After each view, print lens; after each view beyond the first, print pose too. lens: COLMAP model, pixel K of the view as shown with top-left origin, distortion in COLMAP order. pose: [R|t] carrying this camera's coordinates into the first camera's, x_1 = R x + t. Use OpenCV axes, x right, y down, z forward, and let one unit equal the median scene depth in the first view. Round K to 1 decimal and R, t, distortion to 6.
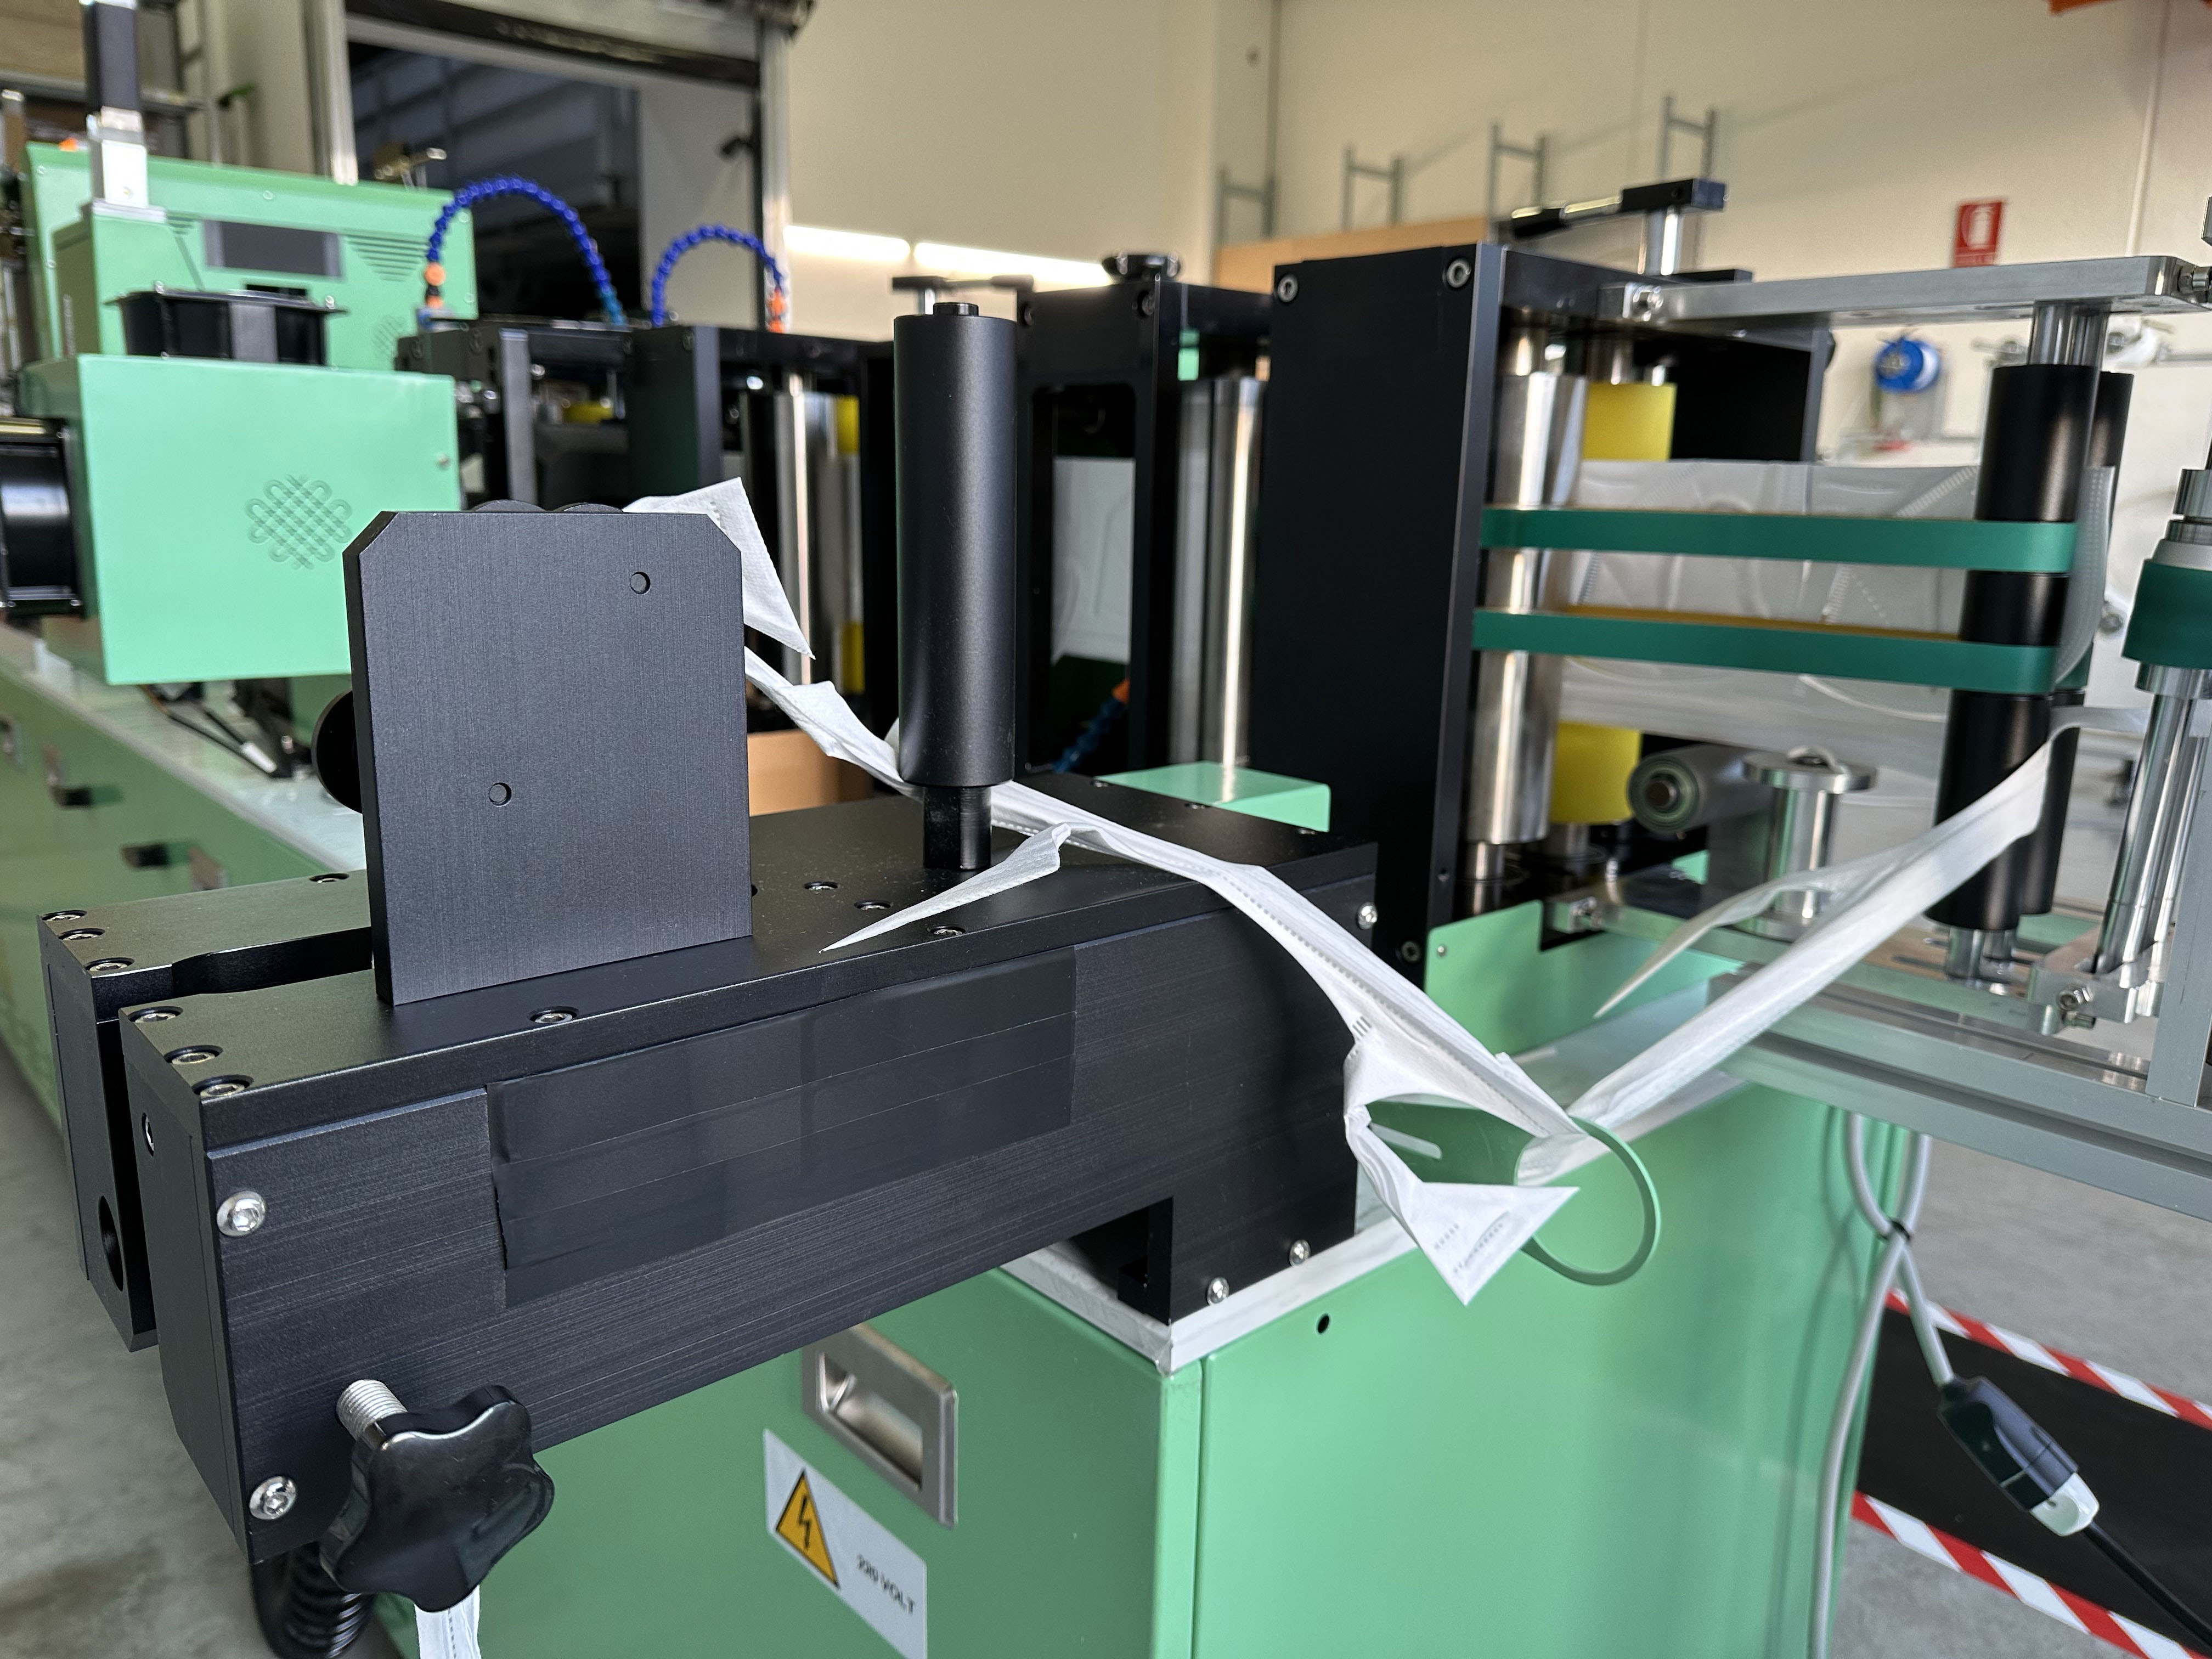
lens RADIAL K [[1592.2, 0, 1103.9], [0, 1592.2, 802.6], [0, 0, 1]] dist [0.022957, -0.001253]
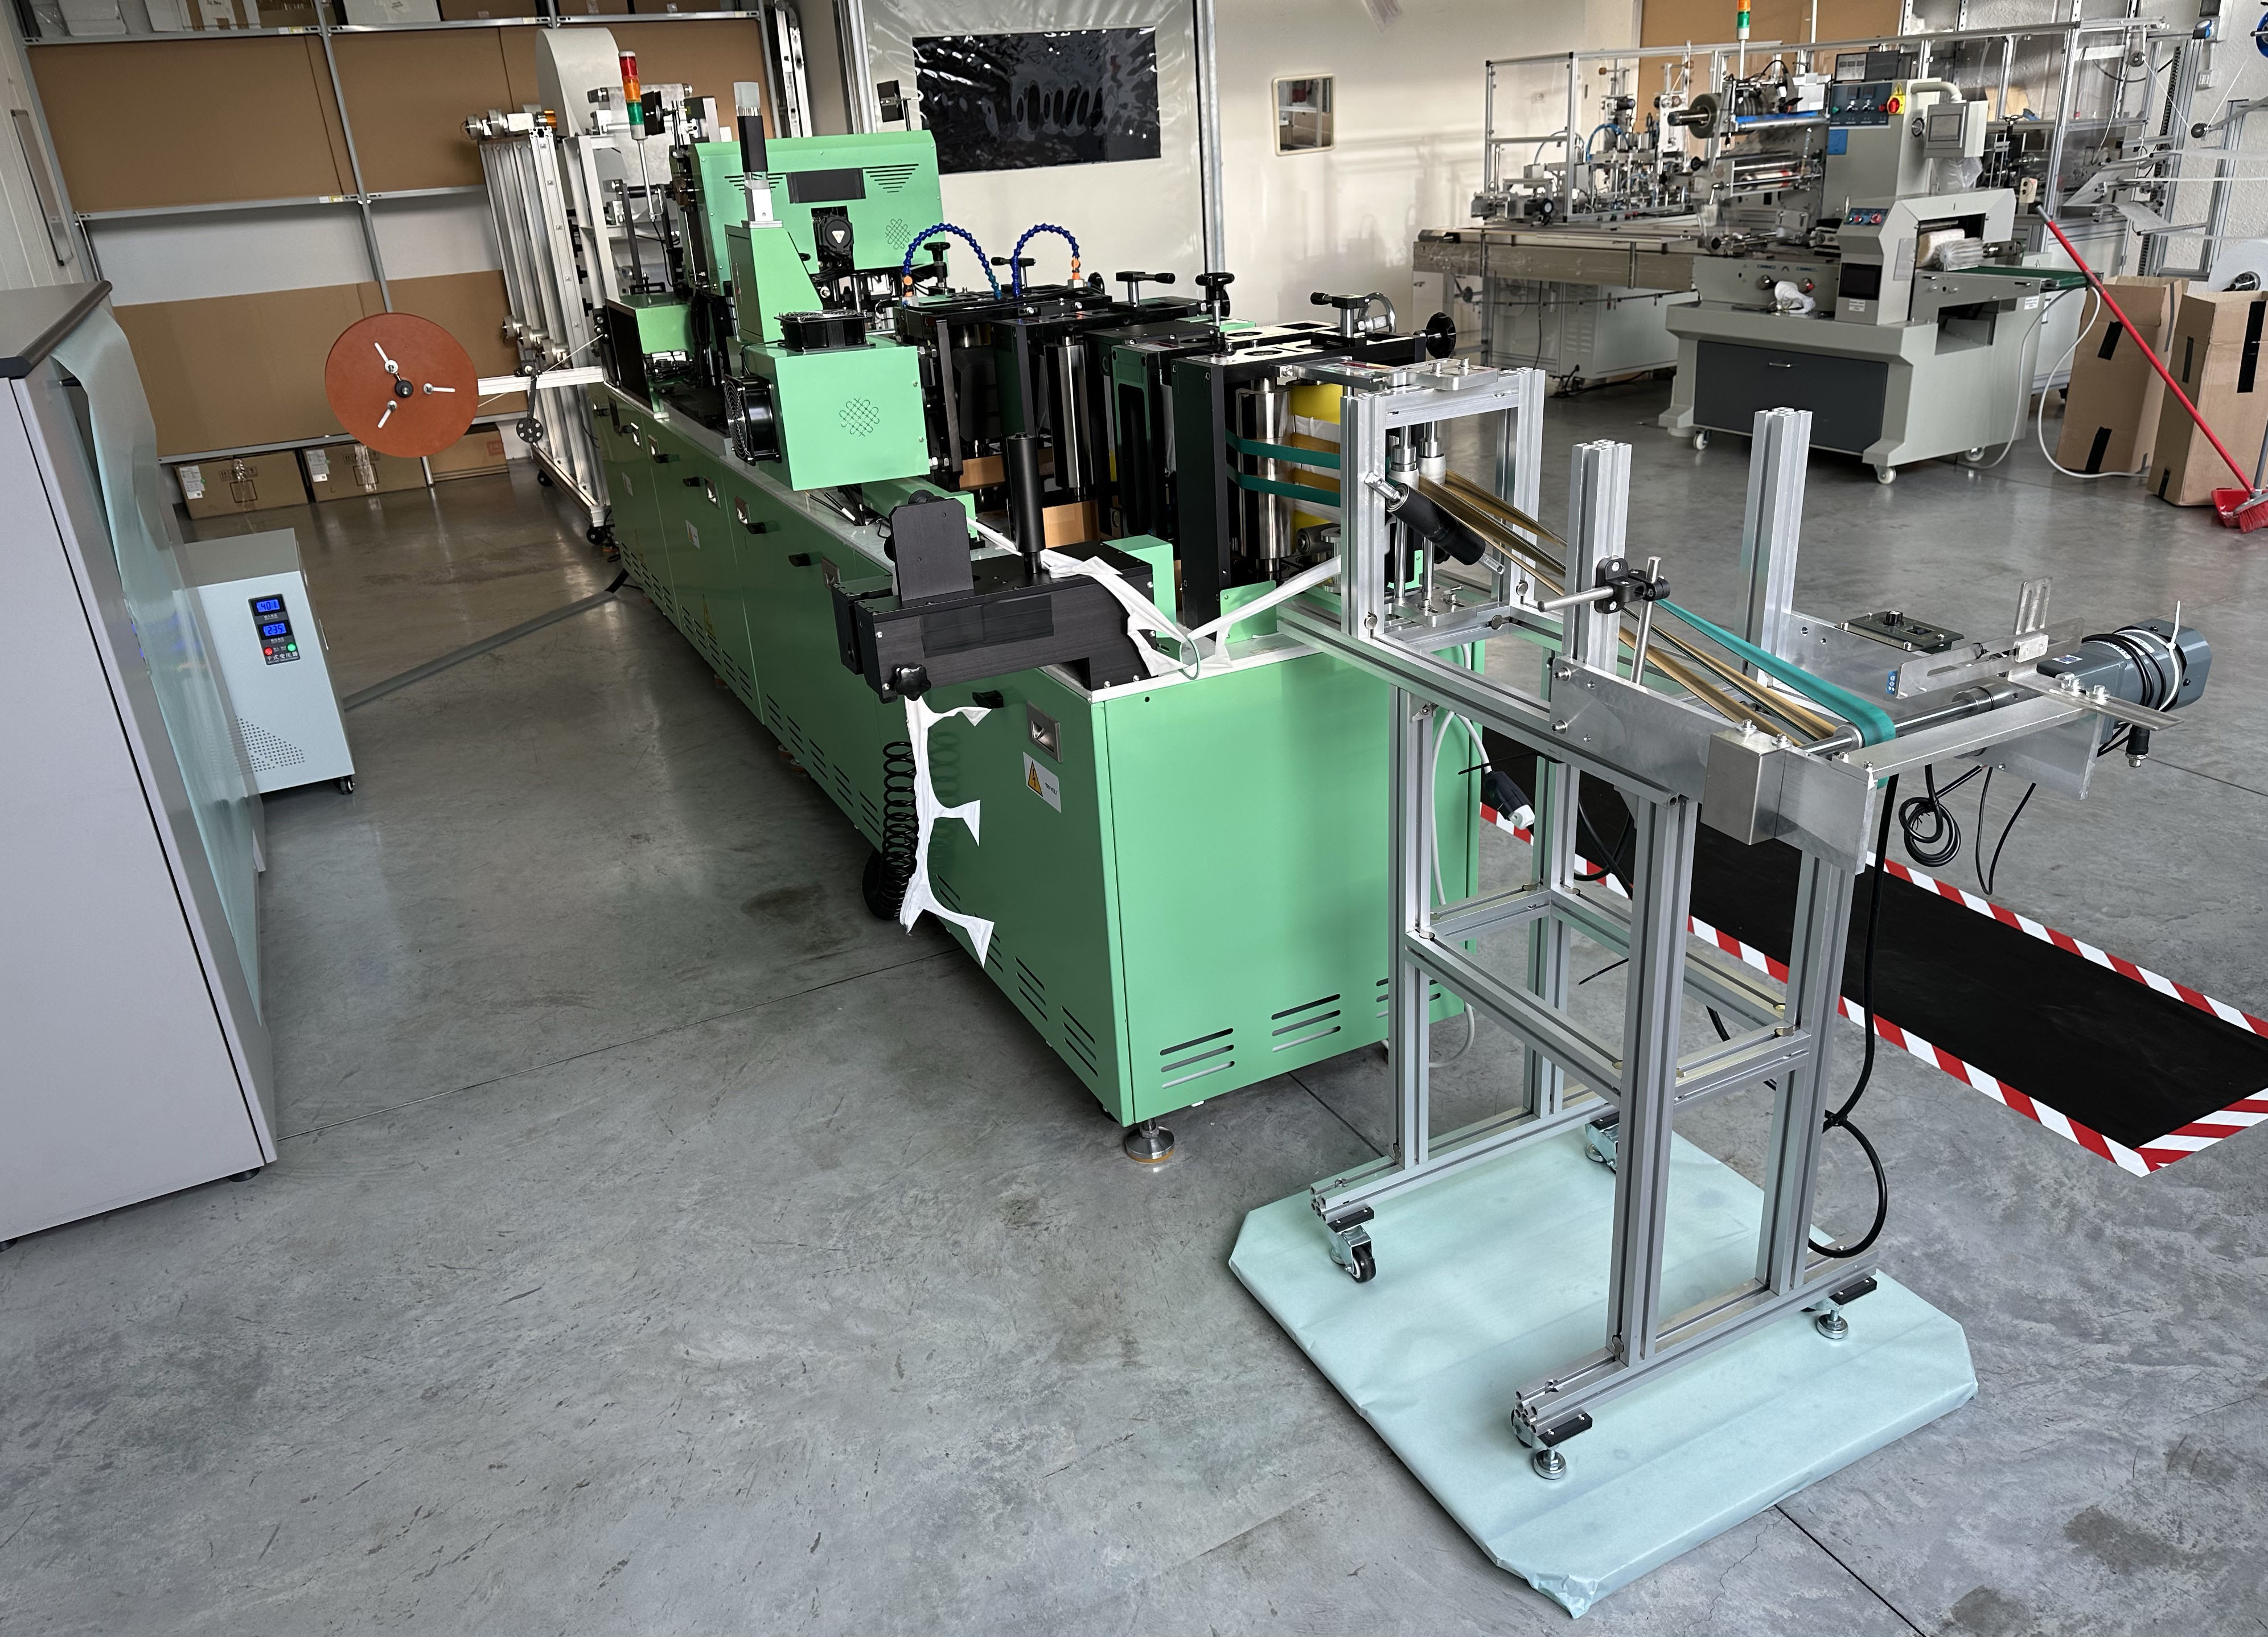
lens RADIAL K [[1632.8, 0, 1134.0], [0, 1632.8, 818.5], [0, 0, 1]] dist [-0.007027, -0.003823]
pose [[0.959868, 0.036811, -0.278025, 0.596680], [0.021483, 0.978785, 0.203761, -0.083041], [0.279627, -0.201556, 0.938714, -1.308650]]
